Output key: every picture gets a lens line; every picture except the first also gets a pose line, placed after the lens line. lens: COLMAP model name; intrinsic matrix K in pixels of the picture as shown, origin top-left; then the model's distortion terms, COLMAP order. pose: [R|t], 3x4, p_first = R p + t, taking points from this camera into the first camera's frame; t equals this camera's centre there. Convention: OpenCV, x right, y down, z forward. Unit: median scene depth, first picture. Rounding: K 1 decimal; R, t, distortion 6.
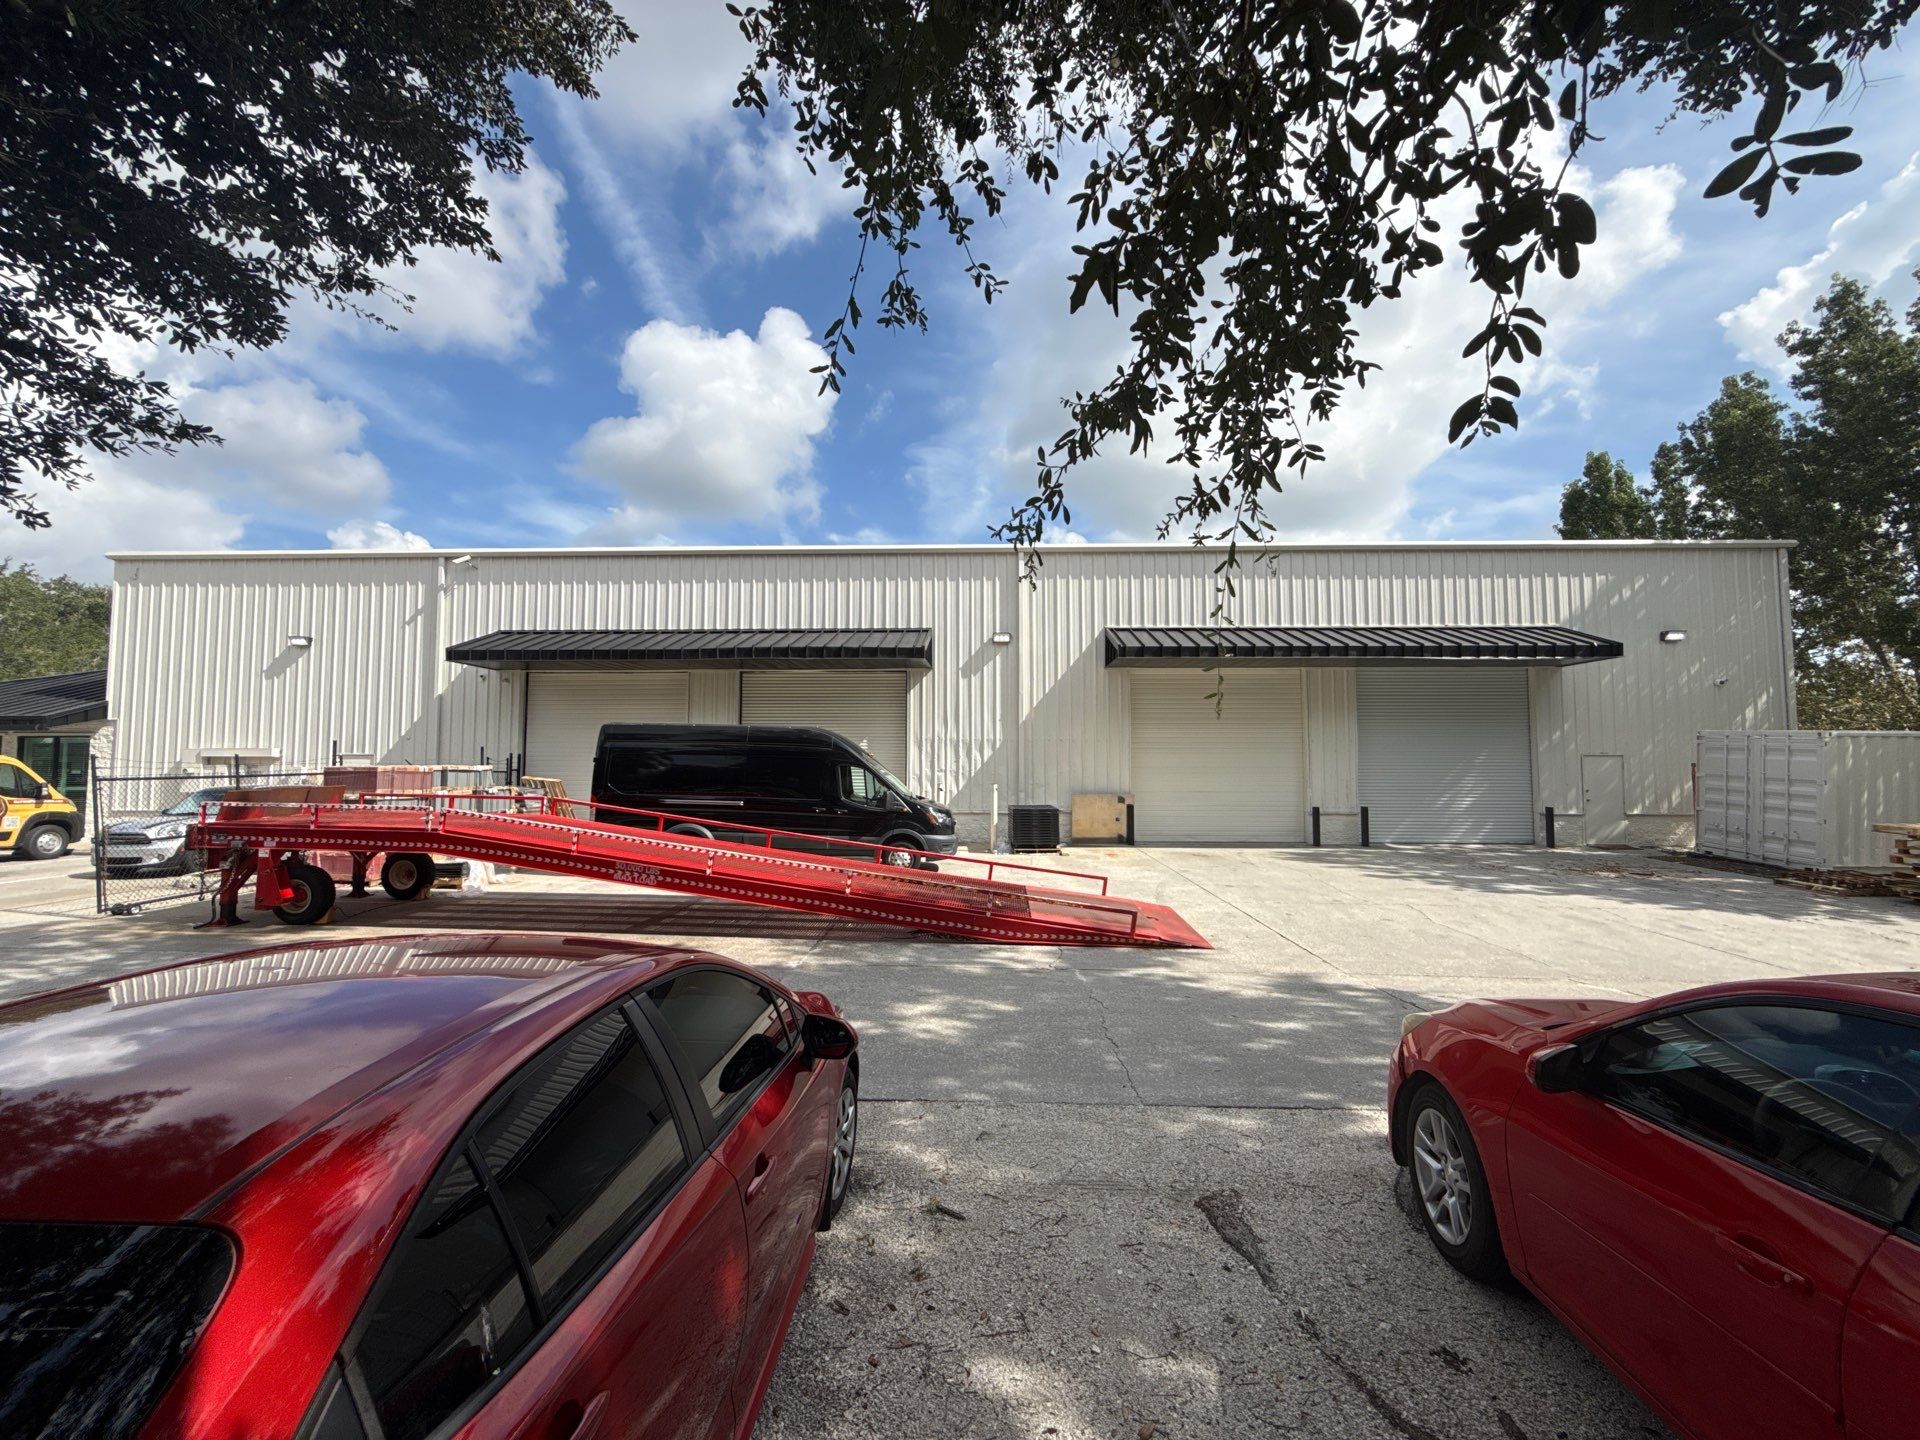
lens RADIAL K [[764.3, 0, 960.6], [0, 764.3, 718.9], [0, 0, 1]] dist [0.000094, 0.000014]
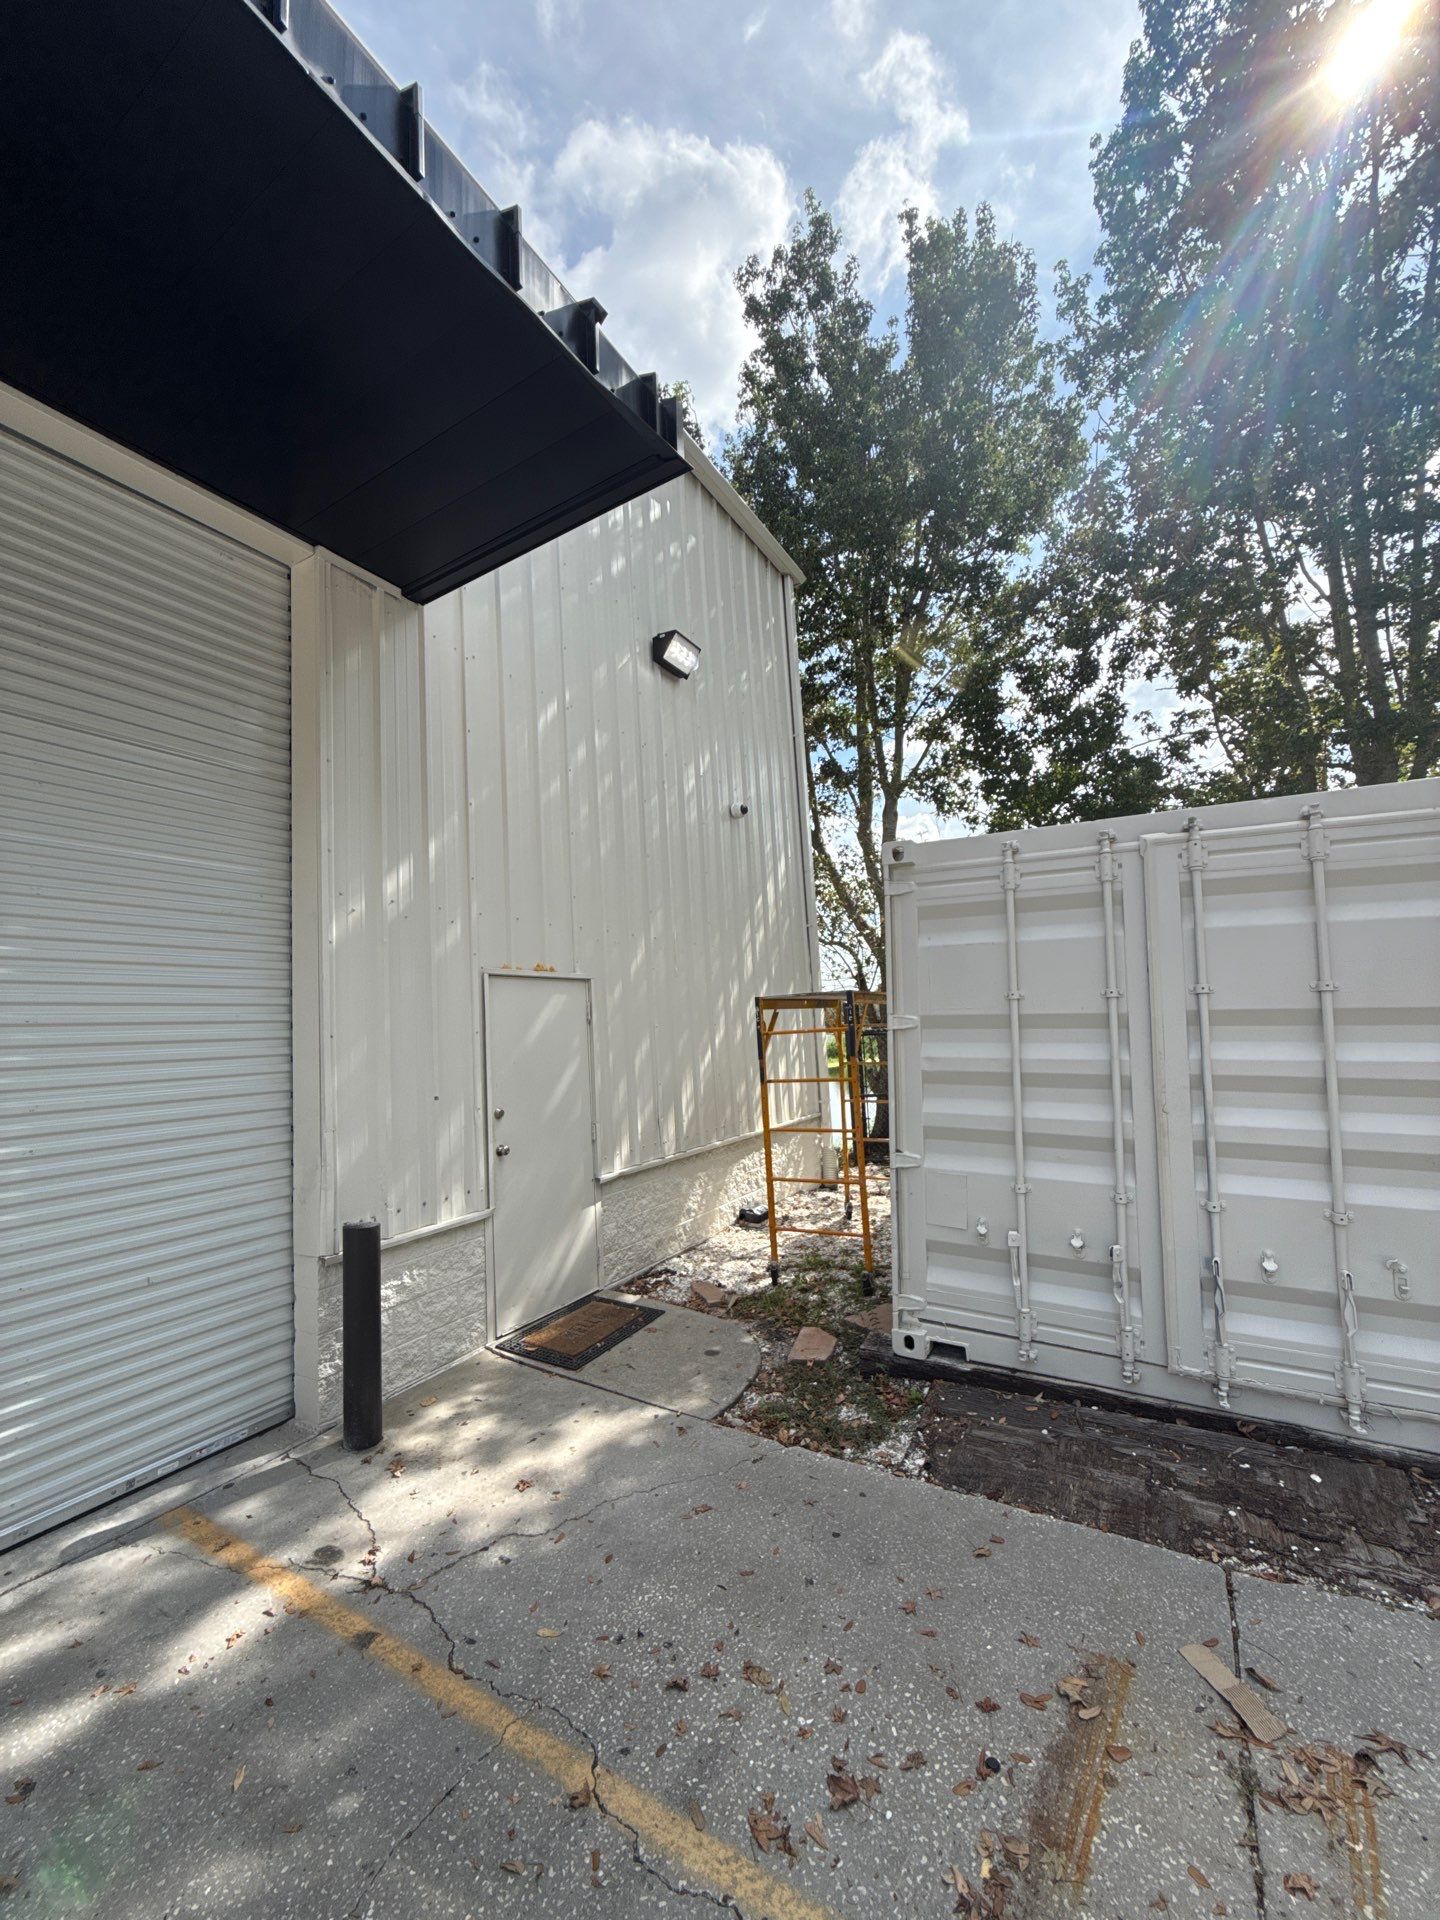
lens RADIAL K [[764.3, 0, 723.4], [0, 764.3, 956.5], [0, 0, 1]] dist [0.000094, 0.000014]
pose [[0.470196, 0.057287, 0.880701, 0.634434], [0.004872, 0.997707, -0.067499, 0.060345], [-0.882548, 0.036029, 0.468839, 0.819940]]
